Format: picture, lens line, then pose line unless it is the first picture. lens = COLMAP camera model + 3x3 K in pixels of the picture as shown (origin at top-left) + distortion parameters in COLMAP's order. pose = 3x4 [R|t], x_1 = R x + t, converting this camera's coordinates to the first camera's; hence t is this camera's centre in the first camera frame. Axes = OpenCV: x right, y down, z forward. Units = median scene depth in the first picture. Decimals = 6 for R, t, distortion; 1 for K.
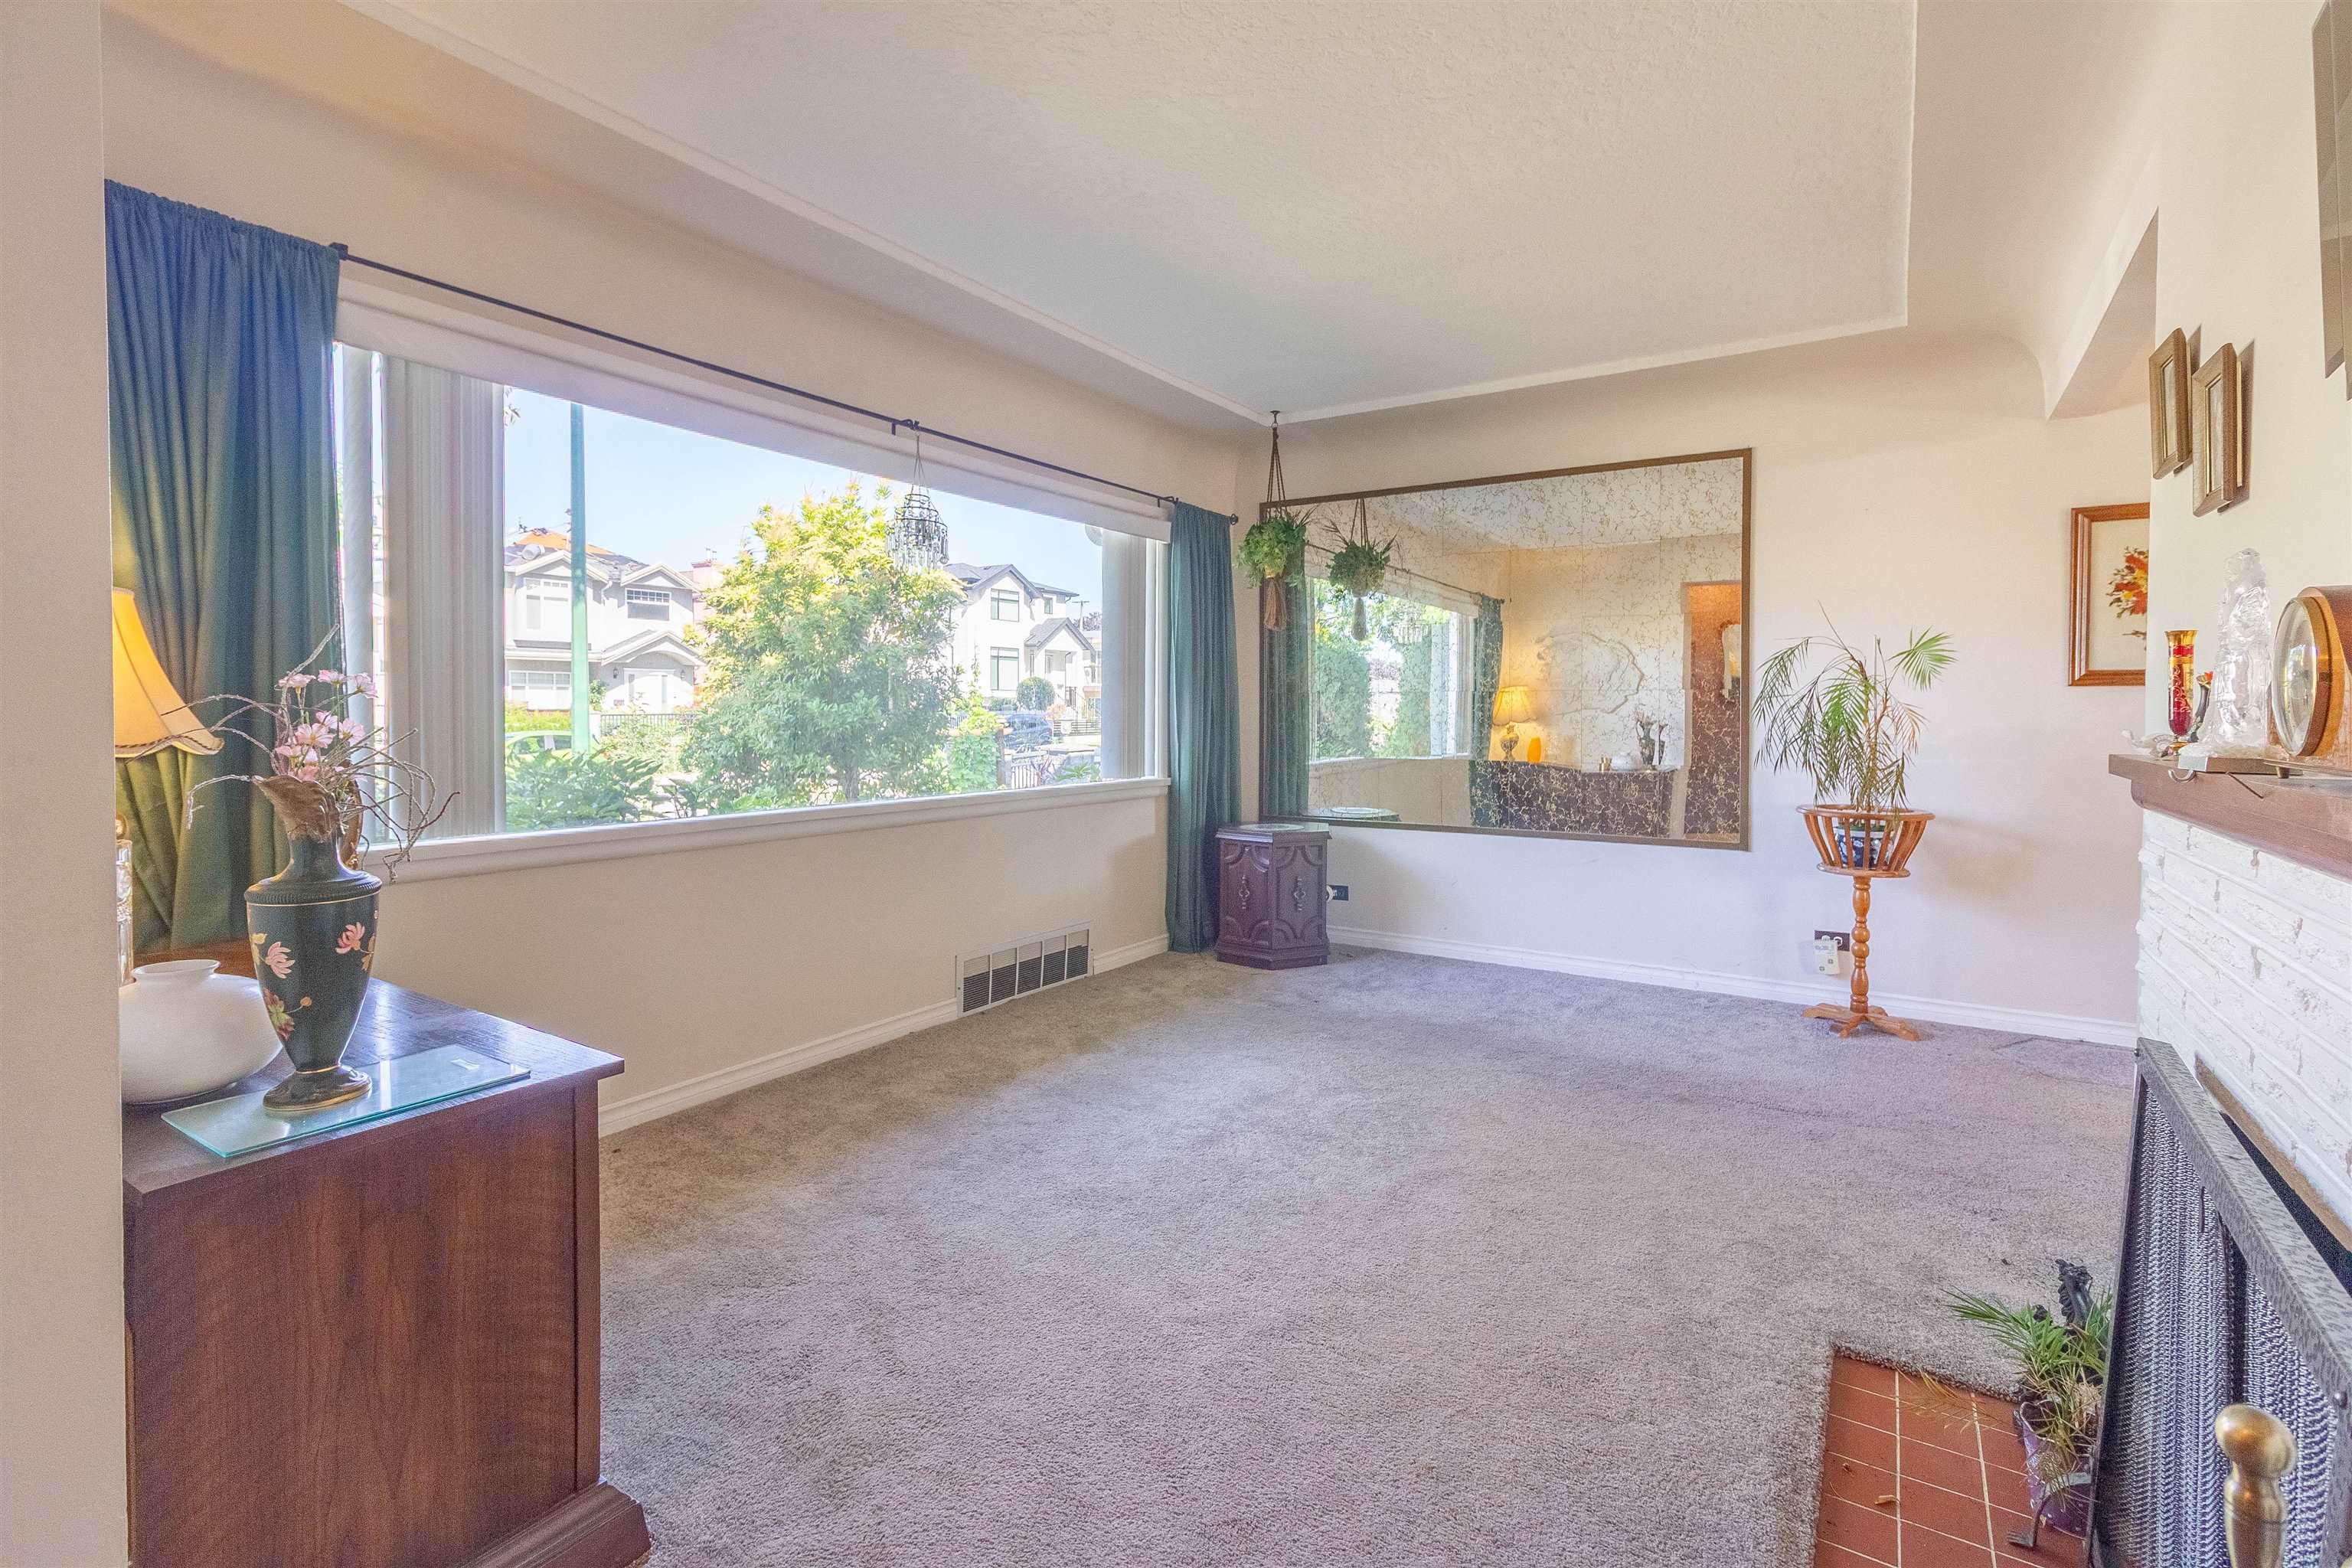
lens RADIAL K [[1106.2, 0, 1182.8], [0, 1106.2, 734.1], [0, 0, 1]] dist [0.013703, -0.000701]
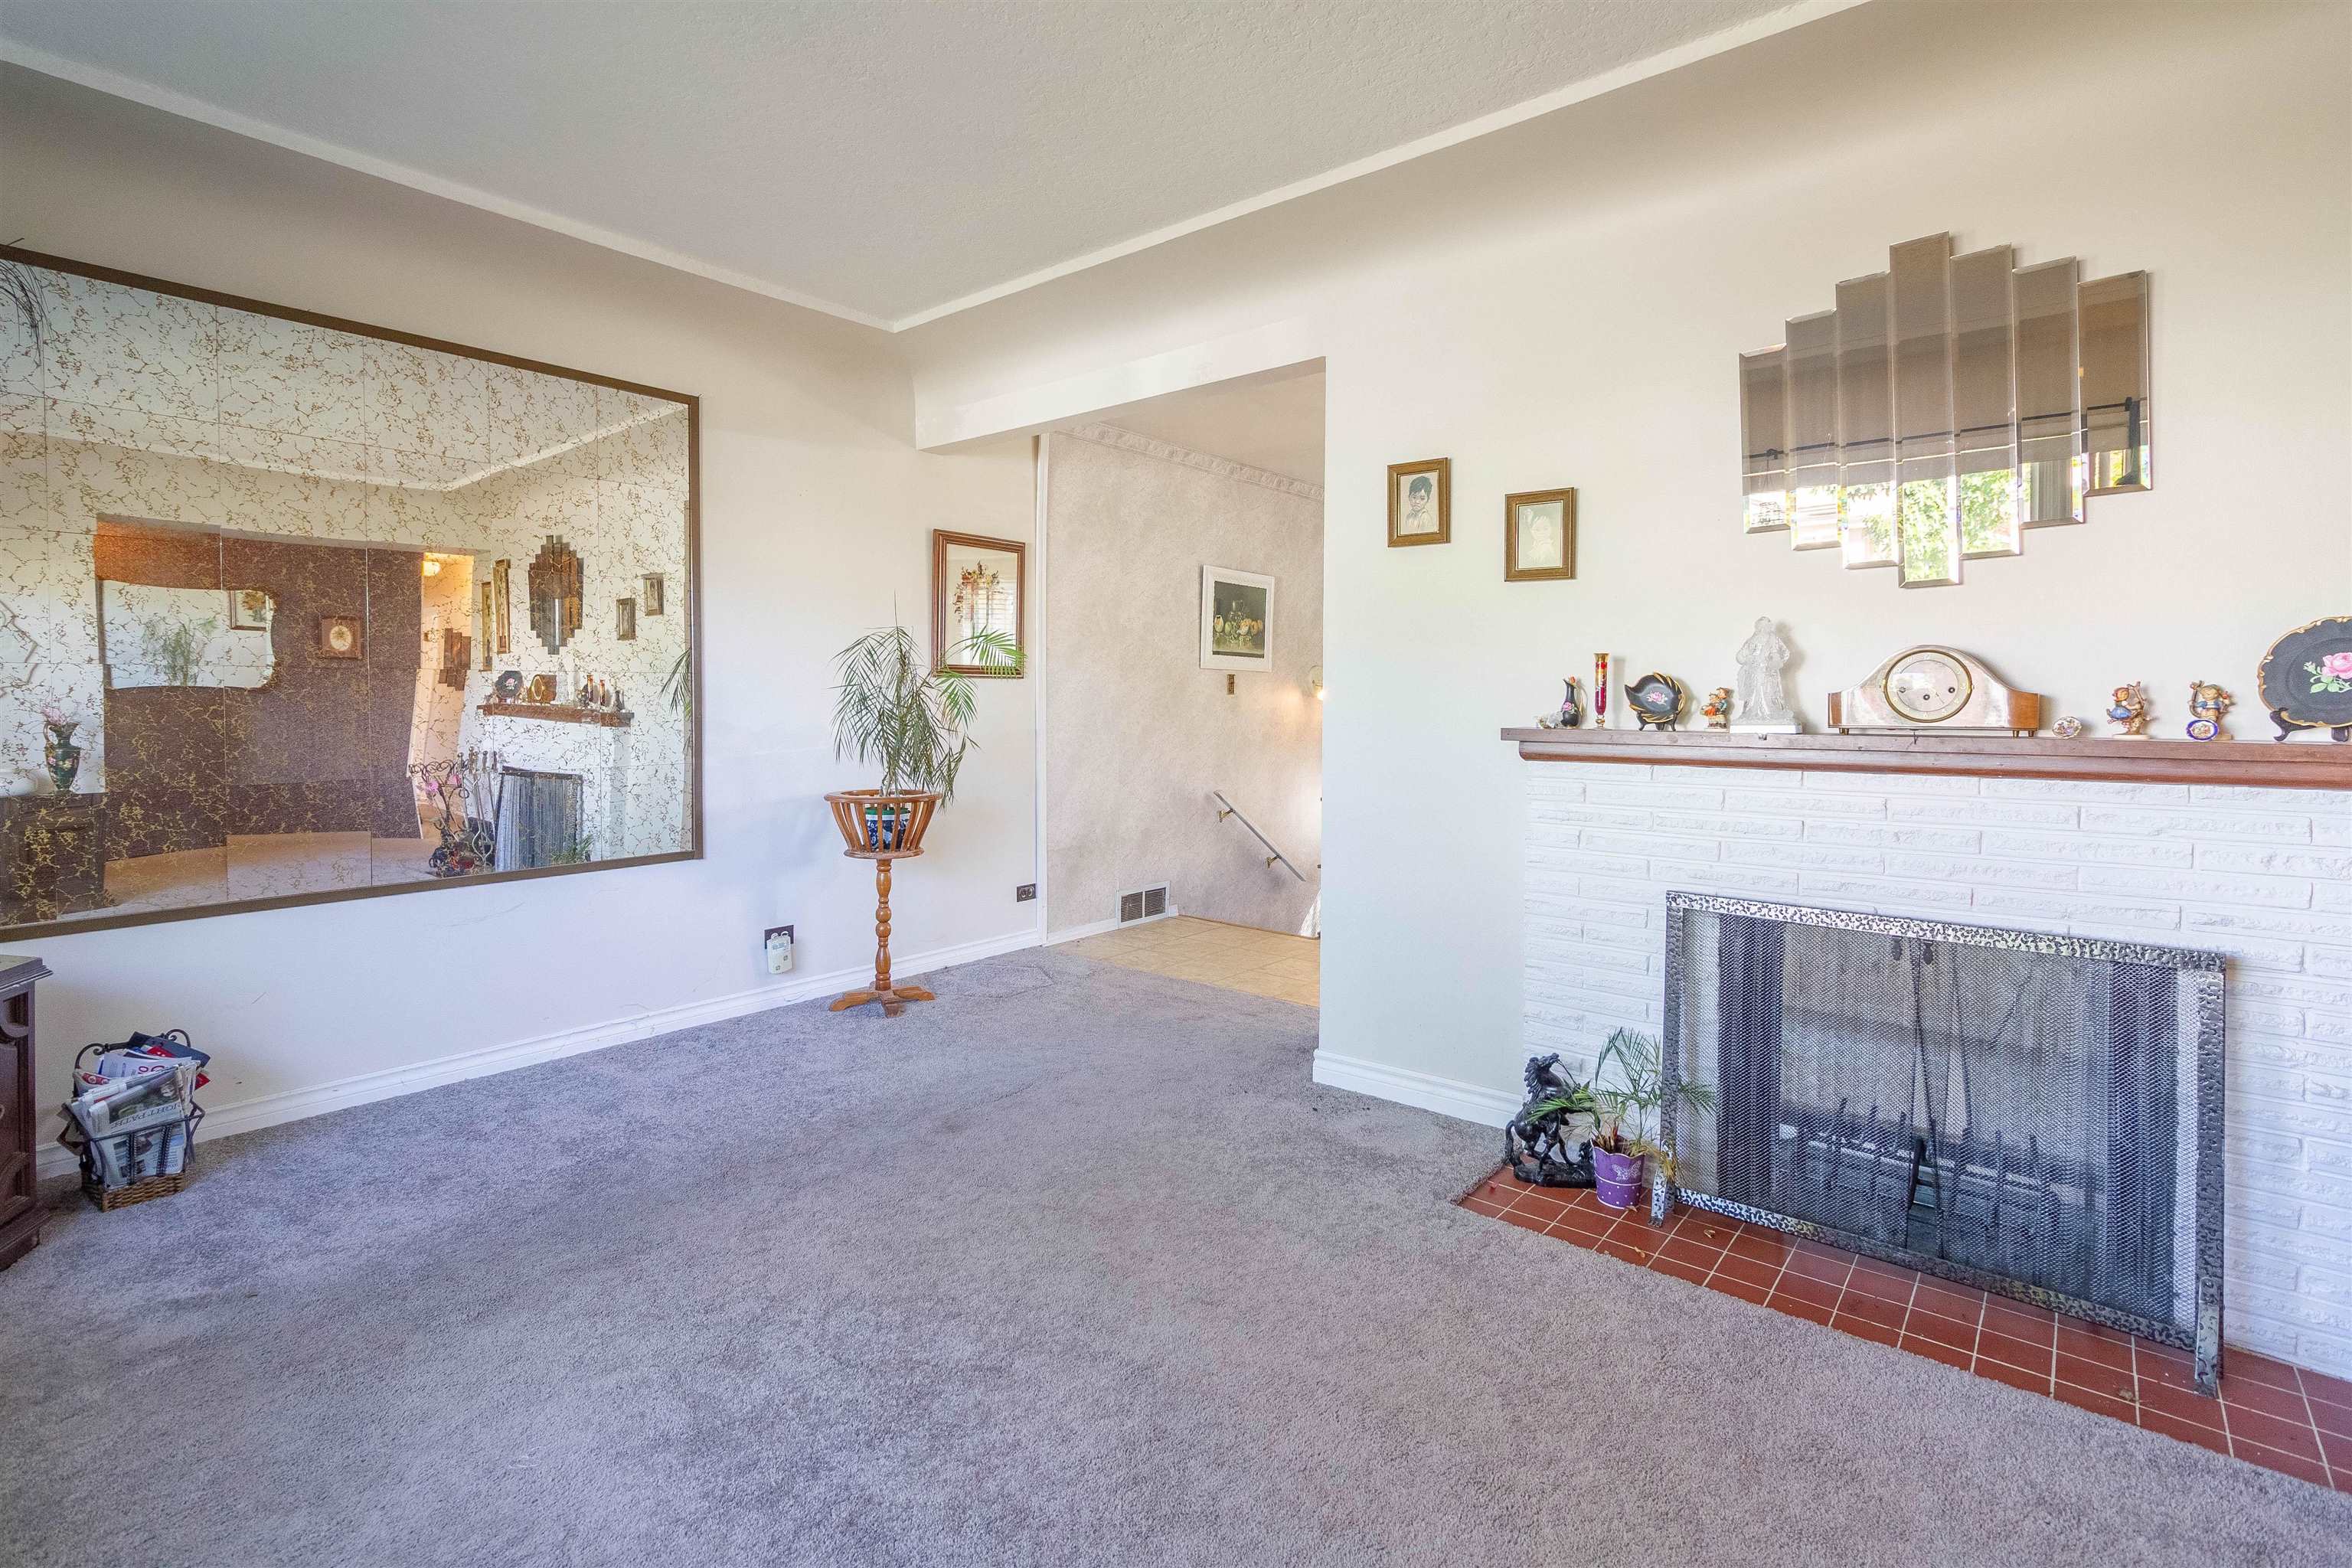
lens RADIAL K [[1106.2, 0, 1164.4], [0, 1106.2, 709.1], [0, 0, 1]] dist [0.013703, -0.000701]
pose [[0.120650, -0.015023, 0.992581, -0.358736], [0.021623, 0.999688, 0.012502, -0.017041], [-0.992460, 0.019954, 0.120937, 0.605514]]
